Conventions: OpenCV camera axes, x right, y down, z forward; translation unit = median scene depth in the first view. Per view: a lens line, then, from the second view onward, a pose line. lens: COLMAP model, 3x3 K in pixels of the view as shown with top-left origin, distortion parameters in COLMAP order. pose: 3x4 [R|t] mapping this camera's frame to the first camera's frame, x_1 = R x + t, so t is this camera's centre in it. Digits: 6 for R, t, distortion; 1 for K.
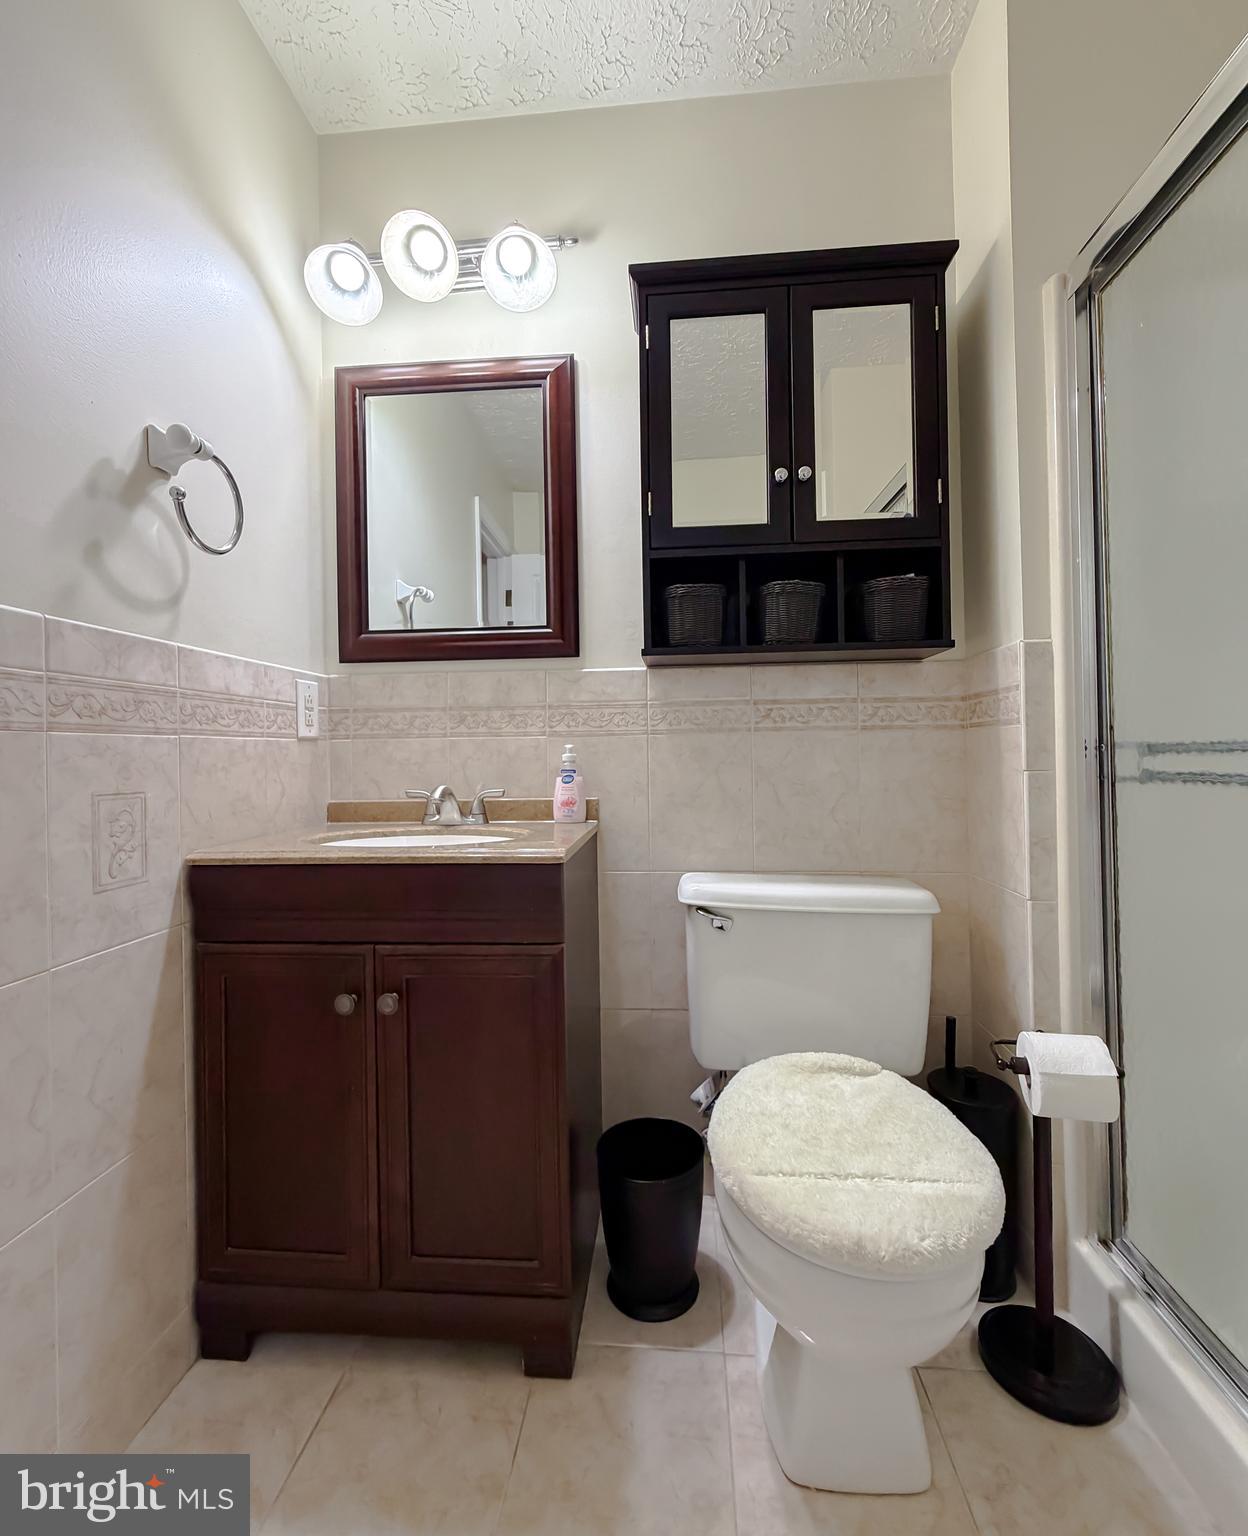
lens RADIAL K [[670.0, 0, 623.6], [0, 670.0, 749.8], [0, 0, 1]] dist [-0.001957, -0.000508]
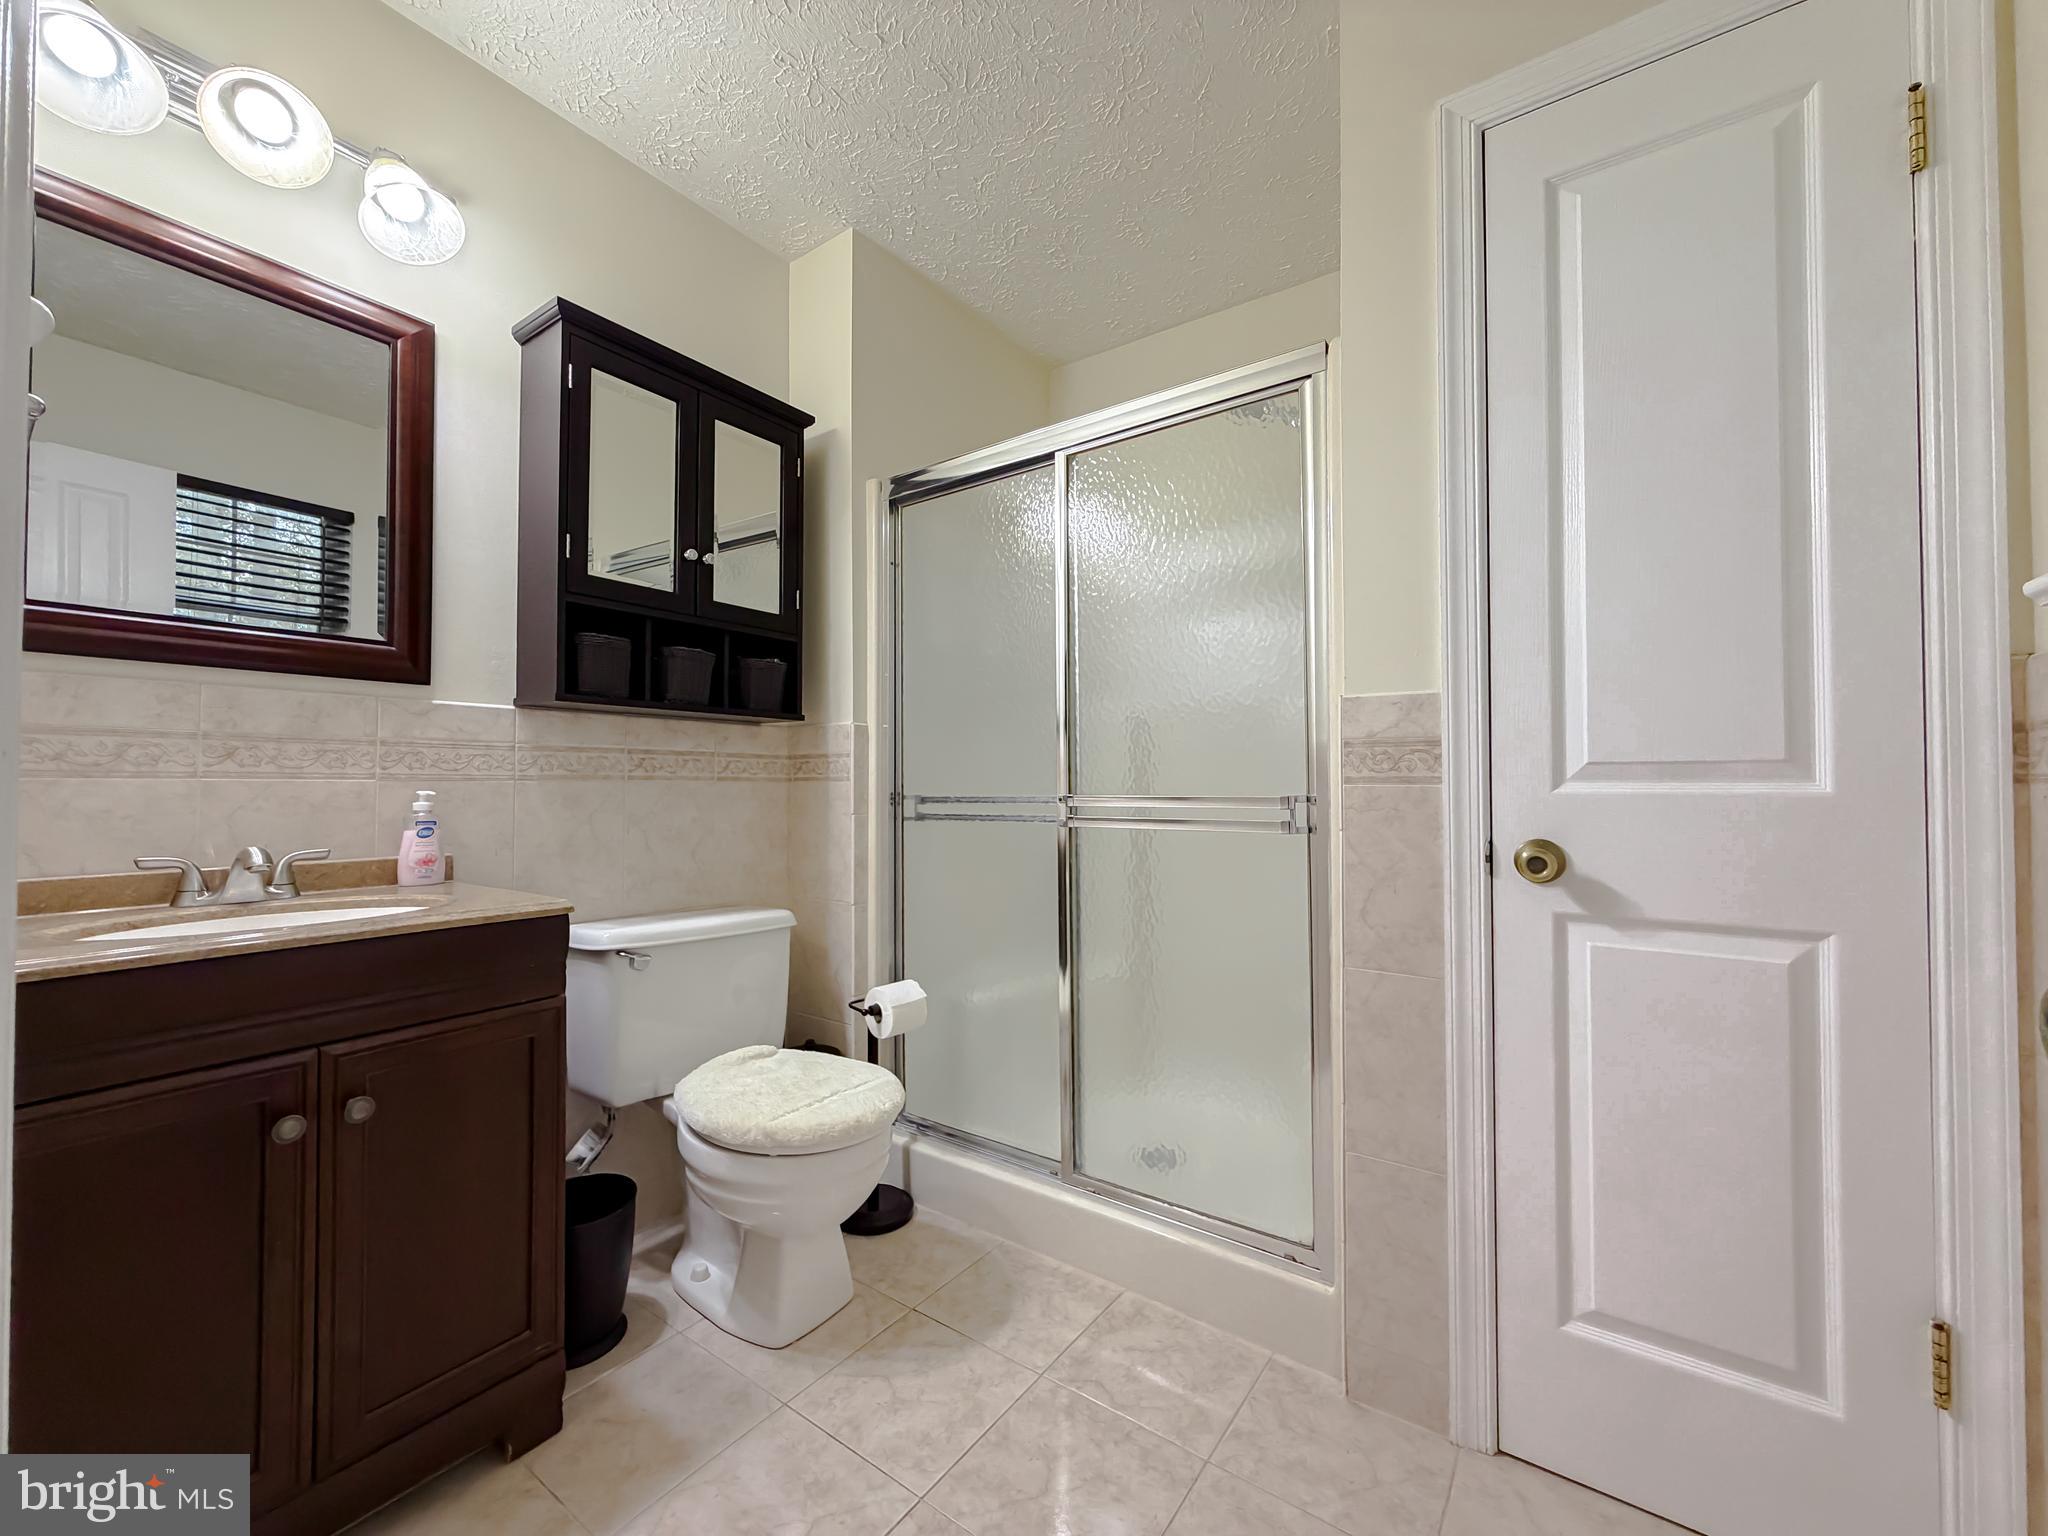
lens RADIAL K [[824.1, 0, 1014.0], [0, 824.1, 771.0], [0, 0, 1]] dist [-0.001049, -0.000205]
pose [[0.509089, 0.029612, 0.860204, -0.645819], [-0.013047, 0.999559, -0.026687, -0.016106], [-0.860615, 0.002363, 0.509251, -0.165337]]
